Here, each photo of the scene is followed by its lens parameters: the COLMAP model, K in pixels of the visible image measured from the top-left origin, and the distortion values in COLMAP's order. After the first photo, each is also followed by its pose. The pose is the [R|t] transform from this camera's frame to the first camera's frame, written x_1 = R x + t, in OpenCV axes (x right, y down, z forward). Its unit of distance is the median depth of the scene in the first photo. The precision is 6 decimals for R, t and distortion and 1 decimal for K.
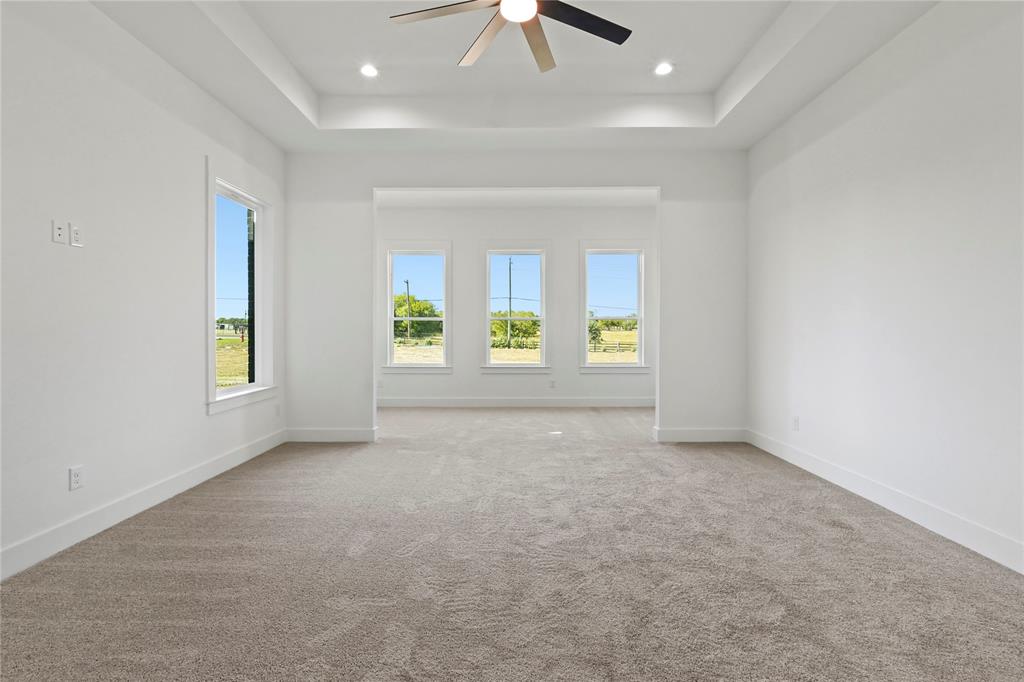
lens RADIAL K [[468.6, 0, 511.8], [0, 468.6, 338.5], [0, 0, 1]] dist [-0.005444, 0.001989]
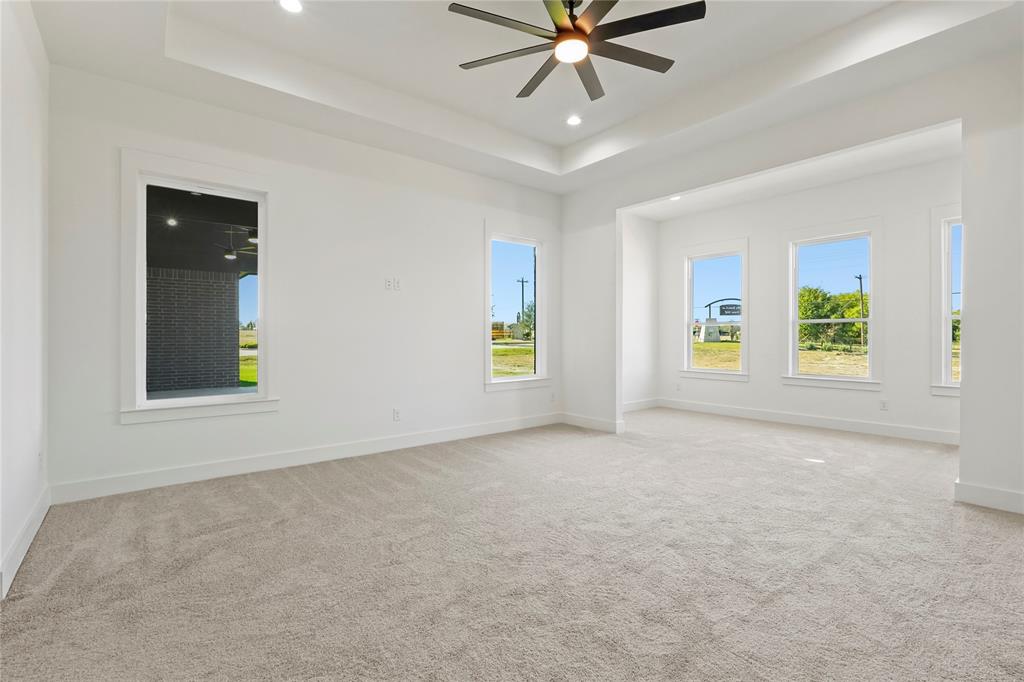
lens RADIAL K [[468.6, 0, 509.0], [0, 468.6, 338.5], [0, 0, 1]] dist [-0.005444, 0.001989]
pose [[0.631070, 0.001431, -0.775725, 0.552534], [-0.011306, 0.999909, -0.007354, 0.003546], [0.775644, 0.013411, 0.631028, 0.114741]]
